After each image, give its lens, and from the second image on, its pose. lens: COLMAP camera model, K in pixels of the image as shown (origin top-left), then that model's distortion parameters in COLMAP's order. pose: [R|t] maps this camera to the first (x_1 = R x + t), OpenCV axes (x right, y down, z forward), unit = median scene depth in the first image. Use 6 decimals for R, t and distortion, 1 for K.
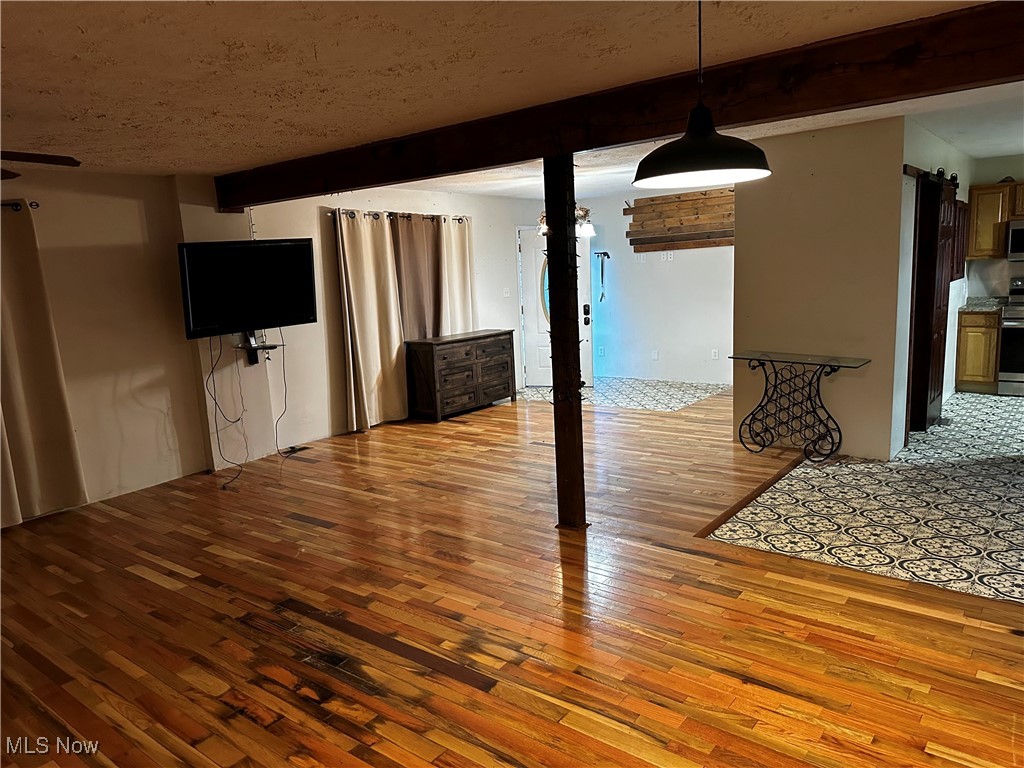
lens RADIAL K [[726.5, 0, 513.8], [0, 726.5, 387.0], [0, 0, 1]] dist [0.002984, 0.000155]
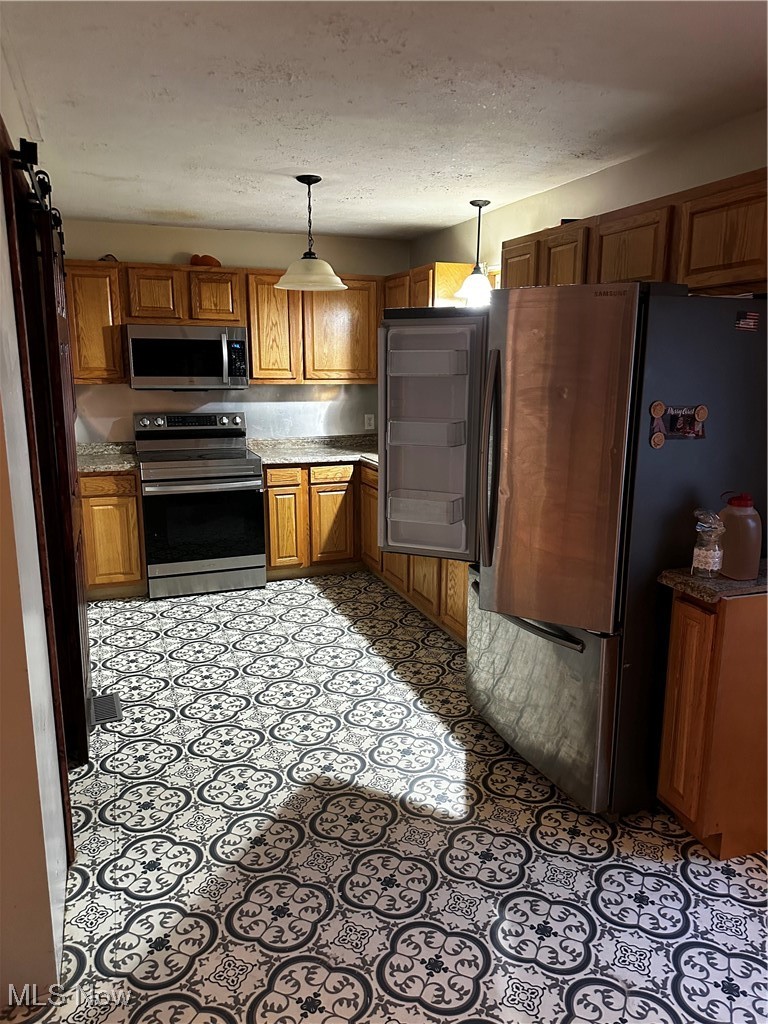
lens RADIAL K [[726.5, 0, 385.6], [0, 726.5, 510.7], [0, 0, 1]] dist [0.002984, 0.000155]
pose [[0.513057, -0.137825, 0.847217, 0.243475], [0.118878, 0.988922, 0.088887, -0.098208], [-0.850083, 0.055111, 0.523757, 0.488876]]
